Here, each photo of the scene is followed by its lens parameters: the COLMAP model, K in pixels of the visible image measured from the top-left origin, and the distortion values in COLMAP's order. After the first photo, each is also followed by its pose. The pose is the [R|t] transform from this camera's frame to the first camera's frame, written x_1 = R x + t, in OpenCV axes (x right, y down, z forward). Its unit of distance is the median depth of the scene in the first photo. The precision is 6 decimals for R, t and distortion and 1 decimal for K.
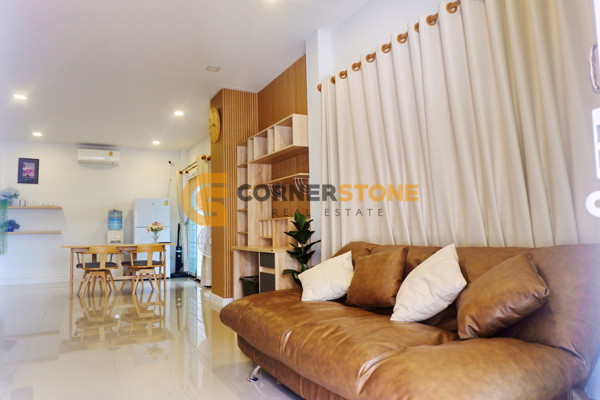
lens RADIAL K [[418.2, 0, 311.0], [0, 418.2, 200.1], [0, 0, 1]] dist [-0.023070, 0.000989]
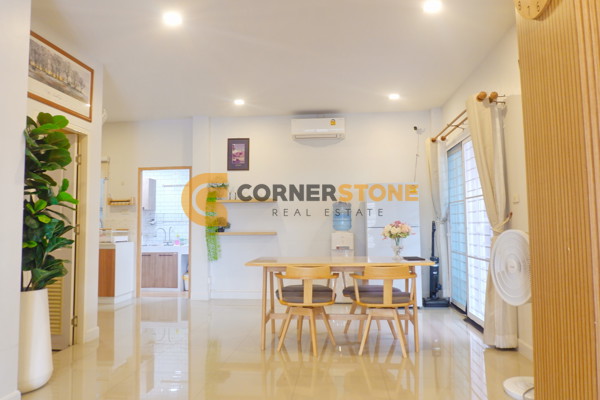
lens RADIAL K [[418.2, 0, 311.0], [0, 418.2, 200.1], [0, 0, 1]] dist [-0.023070, 0.000989]
pose [[0.843395, -0.022696, -0.536815, -0.142286], [0.035199, 0.999295, 0.013052, 0.010010], [0.536140, -0.029903, 0.843599, 0.395215]]
